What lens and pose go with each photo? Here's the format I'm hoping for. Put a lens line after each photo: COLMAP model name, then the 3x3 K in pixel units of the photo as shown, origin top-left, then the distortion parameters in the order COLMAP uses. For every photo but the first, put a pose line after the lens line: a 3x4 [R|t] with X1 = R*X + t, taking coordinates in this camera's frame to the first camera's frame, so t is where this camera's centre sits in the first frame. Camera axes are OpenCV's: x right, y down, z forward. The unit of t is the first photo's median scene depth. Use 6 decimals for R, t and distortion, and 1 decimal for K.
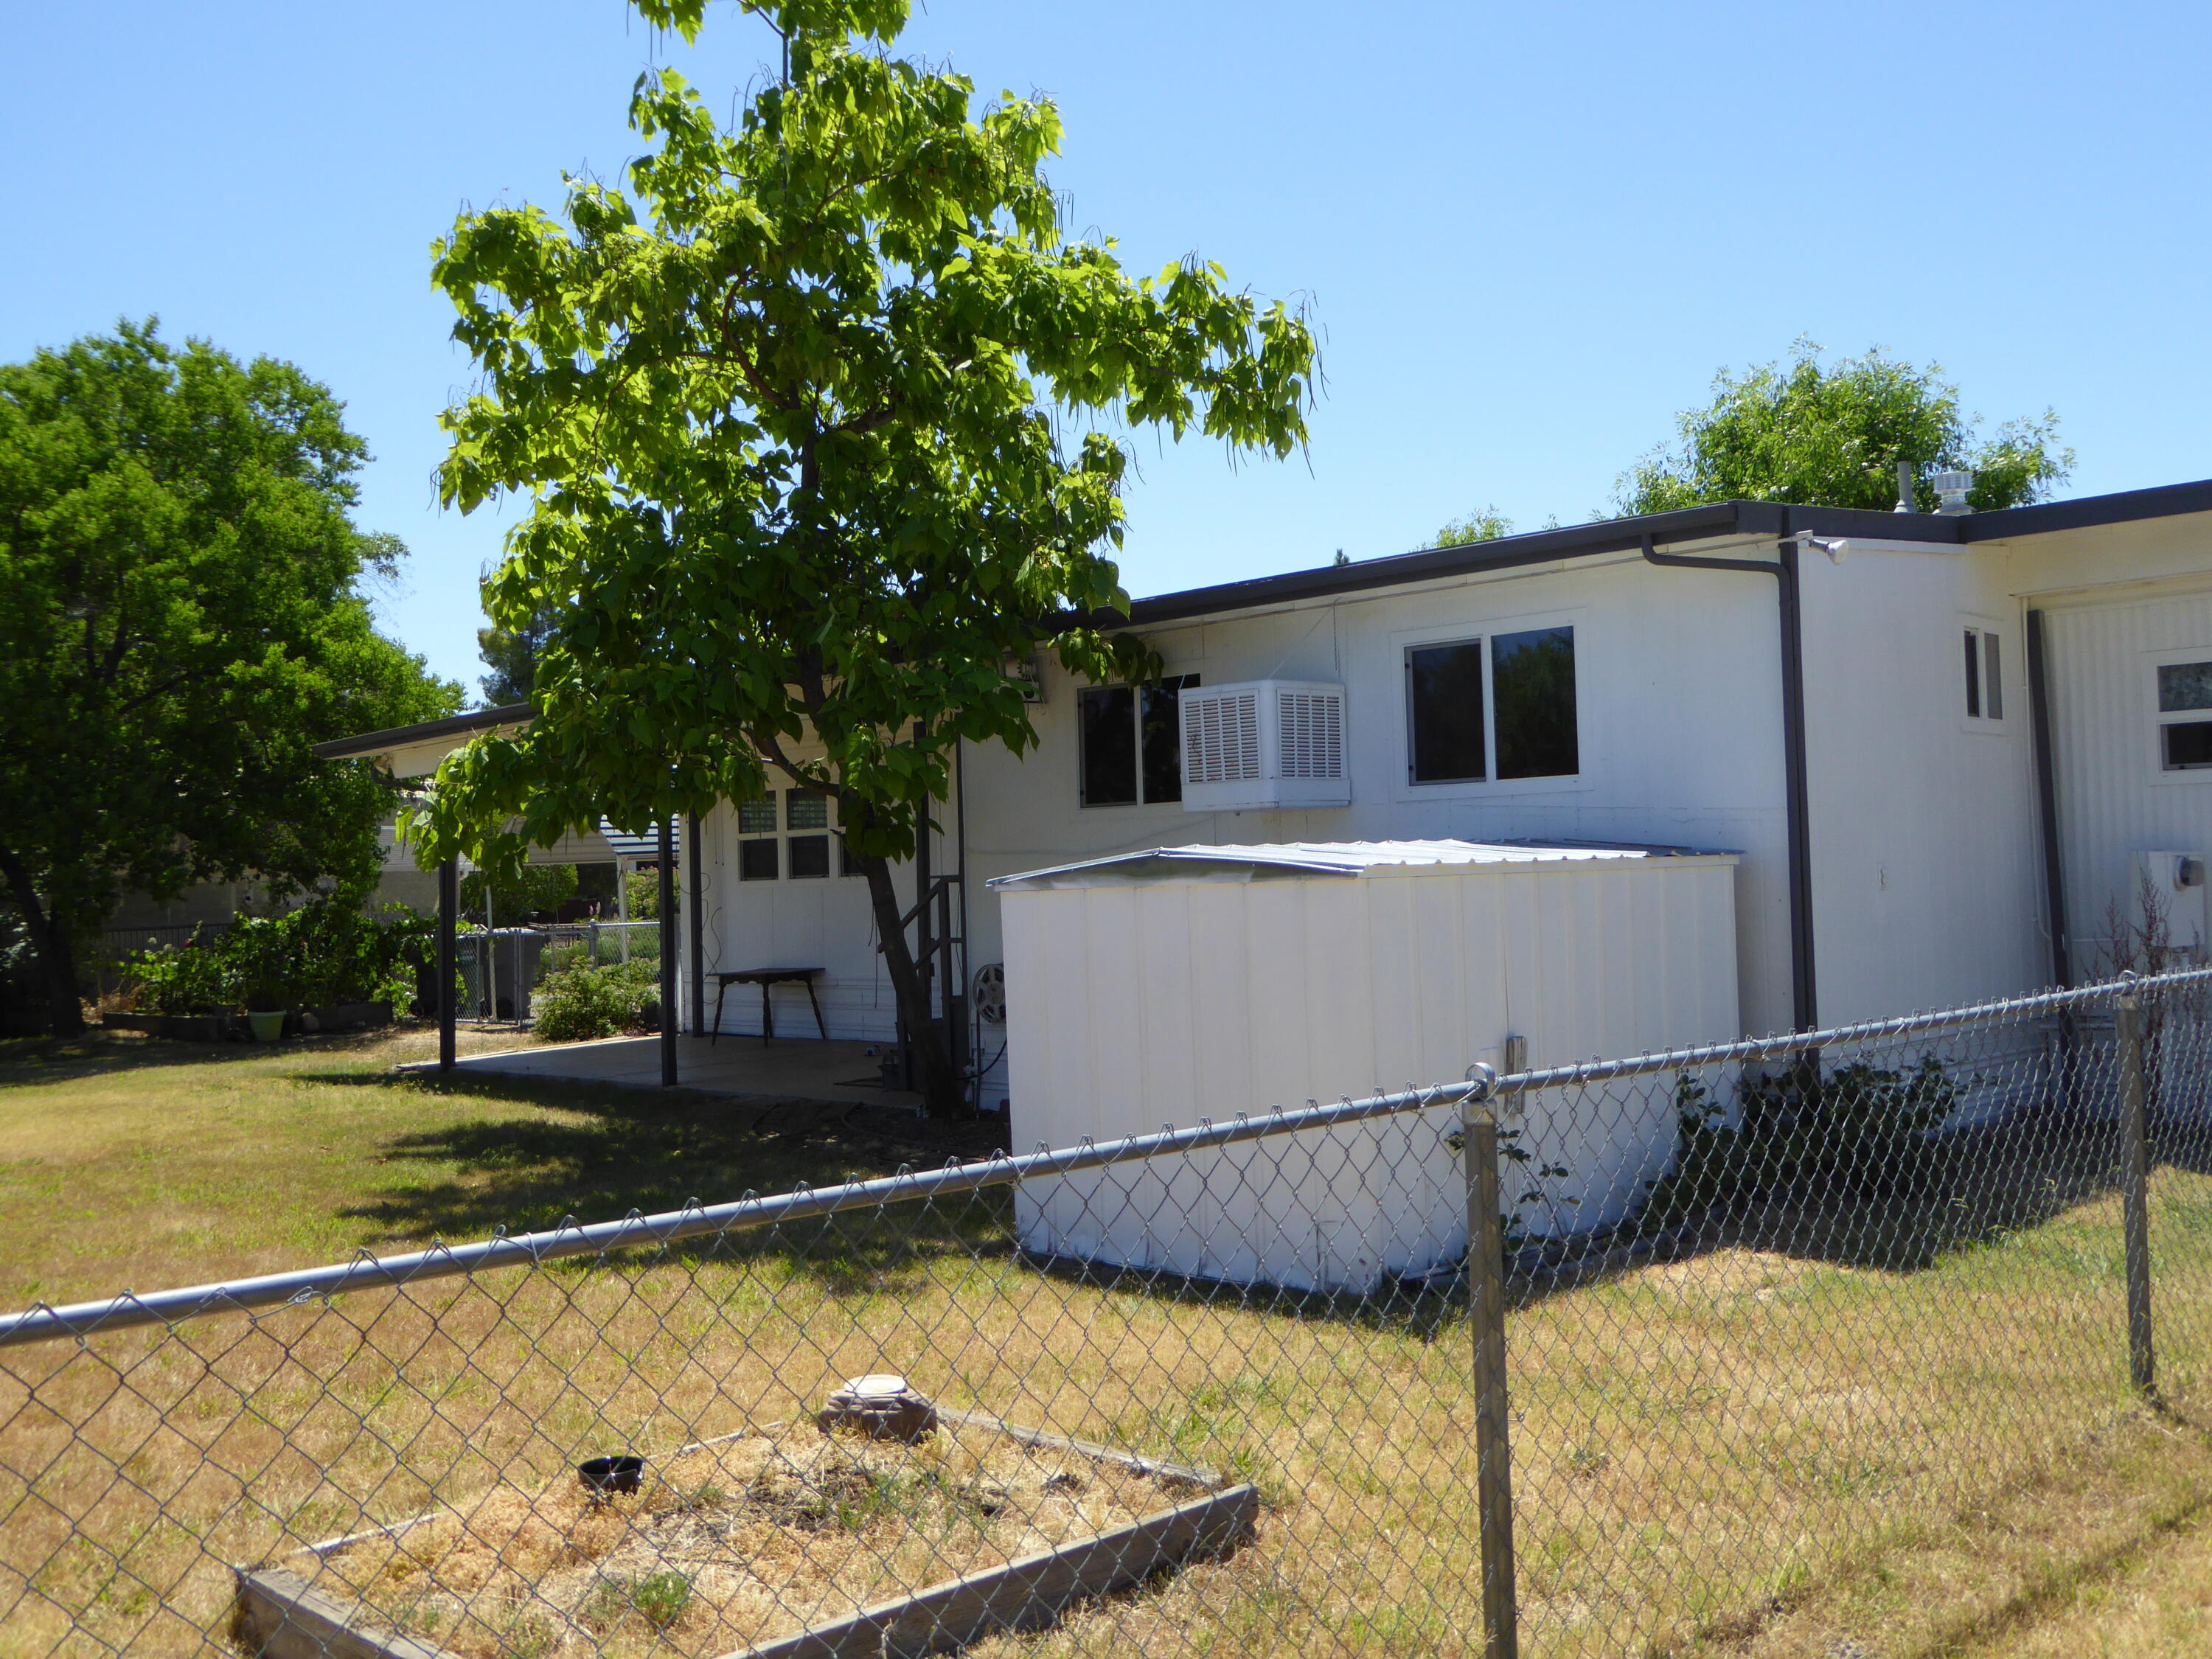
lens RADIAL K [[1983.1, 0, 1101.0], [0, 1983.1, 801.7], [0, 0, 1]] dist [0.007071, -0.008894]
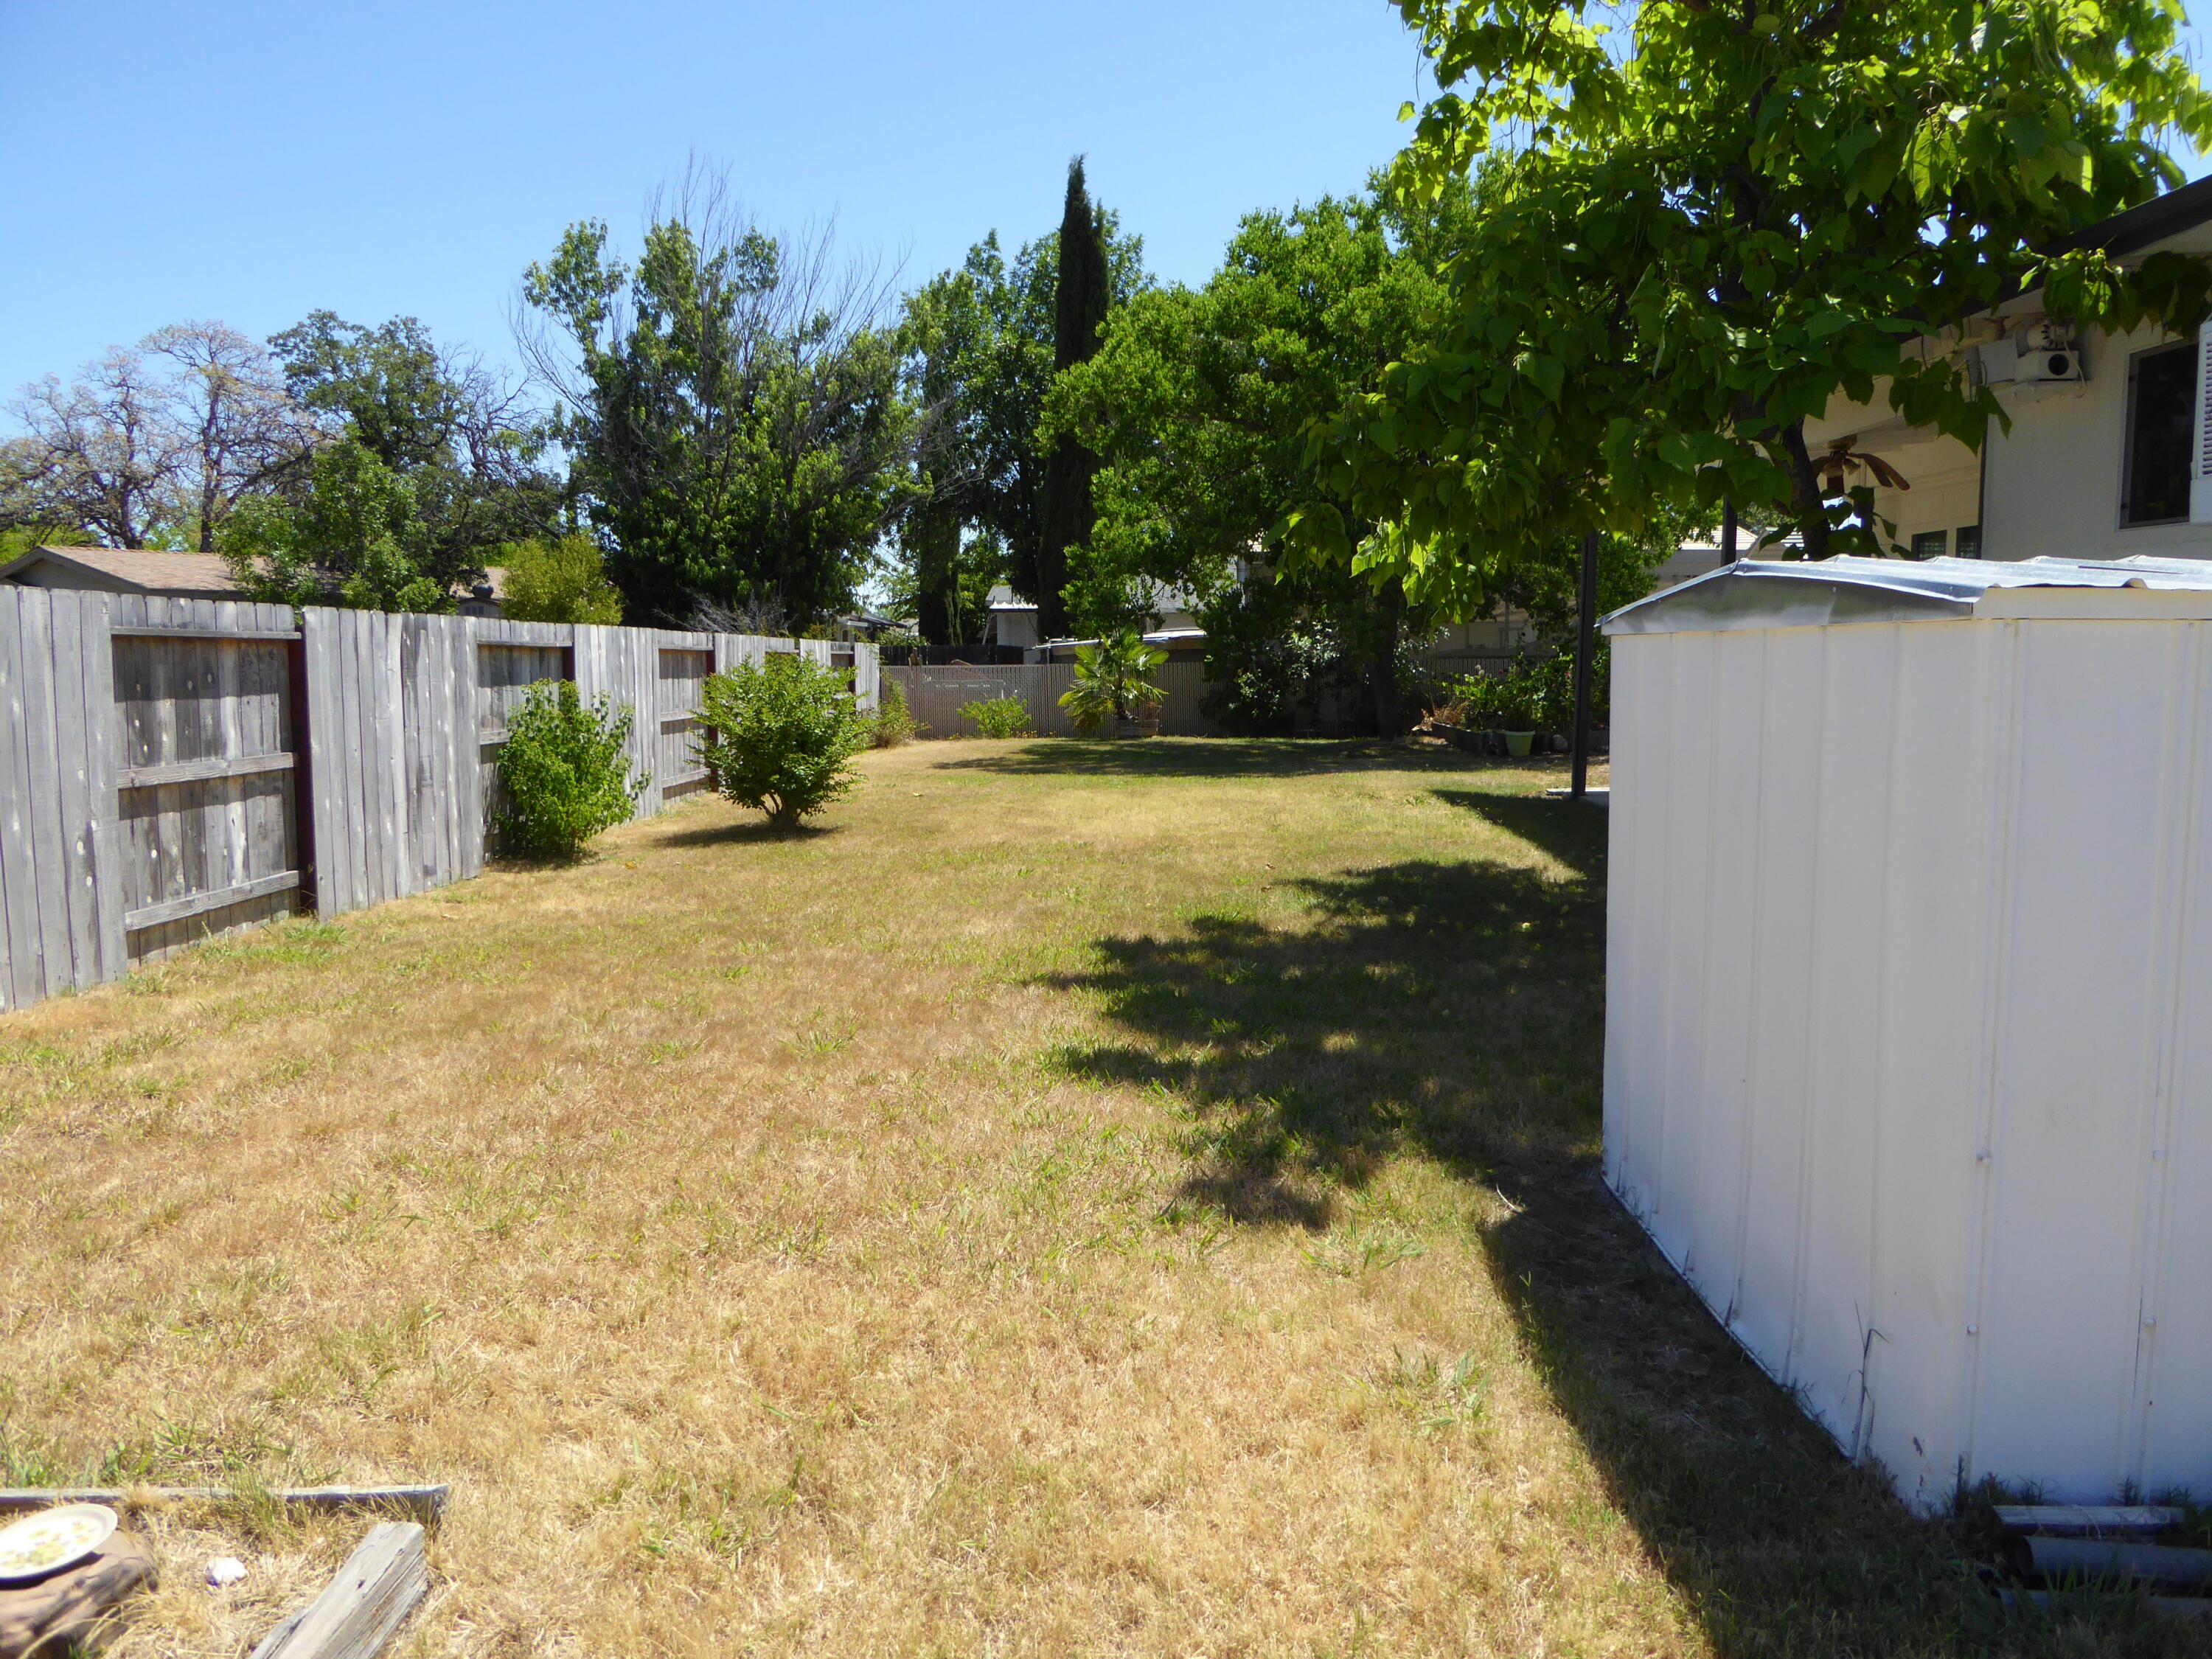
lens RADIAL K [[1557.6, 0, 1089.0], [0, 1557.6, 846.4], [0, 0, 1]] dist [-0.050002, 0.021038]
pose [[0.678354, 0.122073, -0.724524, 0.094538], [0.011798, 0.984164, 0.176865, 0.009083], [0.734641, -0.128525, 0.666171, 0.233684]]
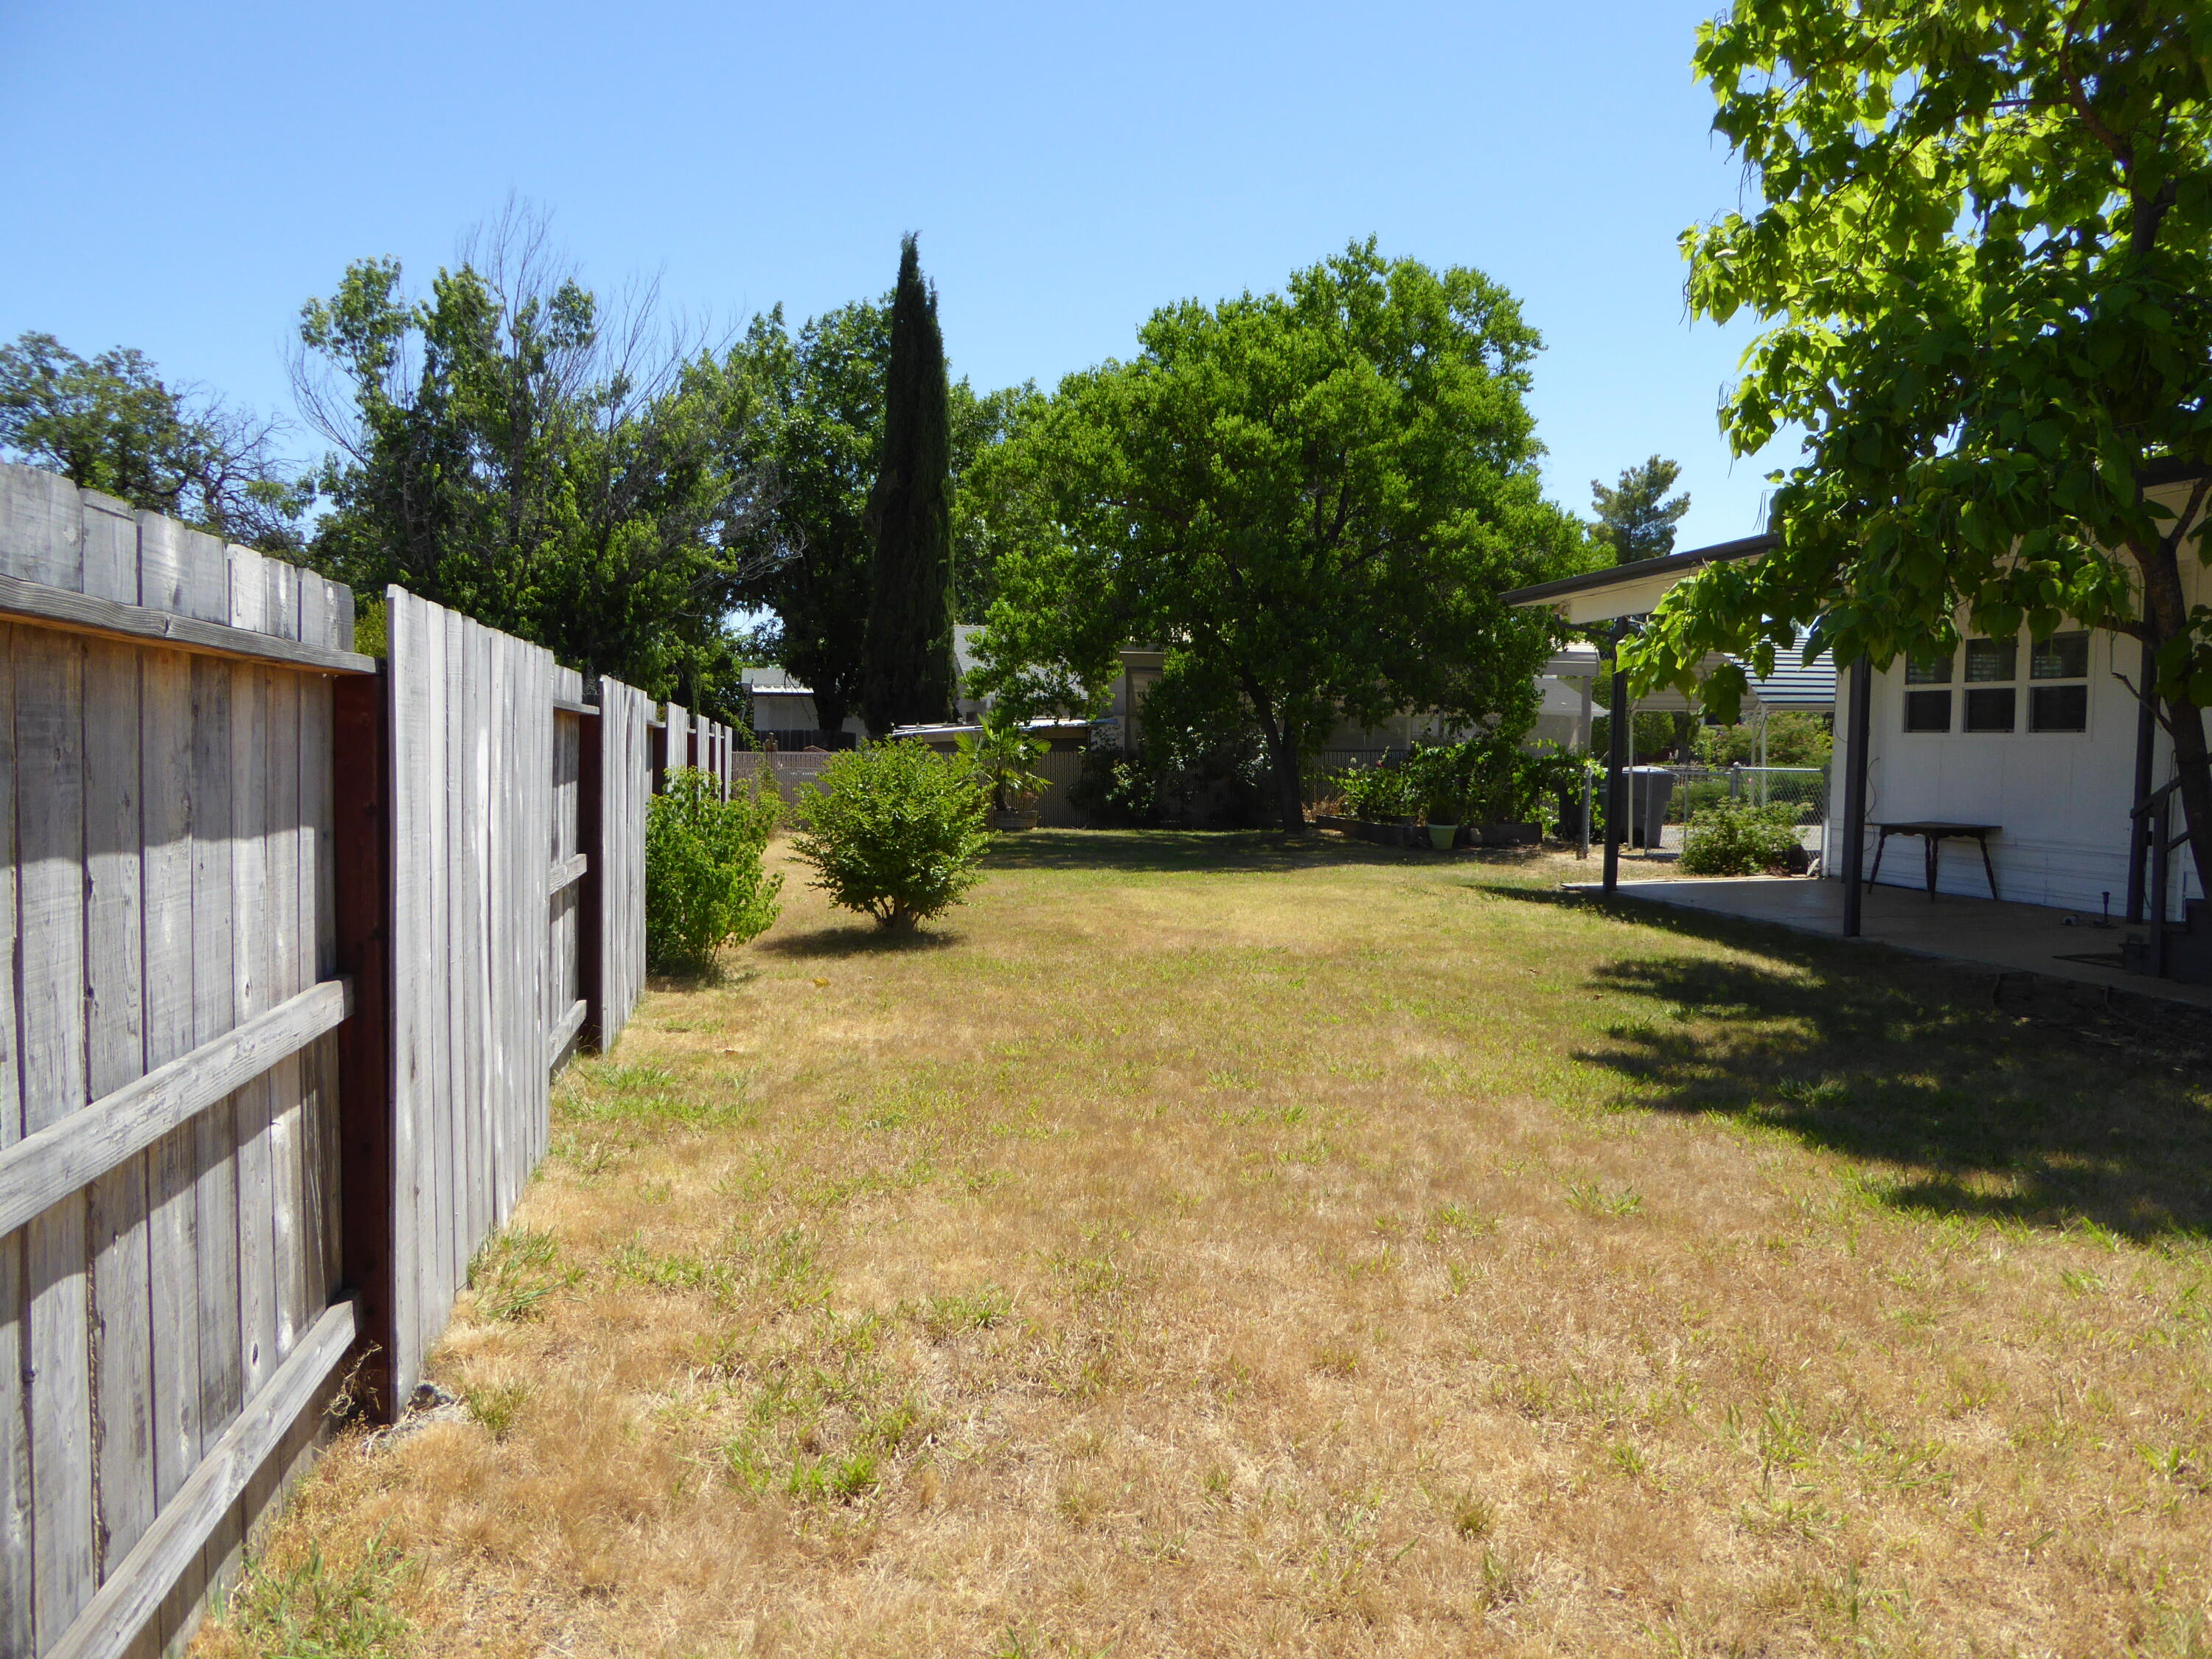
lens RADIAL K [[1557.6, 0, 1094.5], [0, 1557.6, 860.8], [0, 0, 1]] dist [-0.050002, 0.021038]
pose [[0.826239, 0.087074, -0.556550, -0.085307], [-0.016759, 0.991344, 0.130219, 0.010616], [0.563071, -0.098265, 0.820546, 0.136055]]
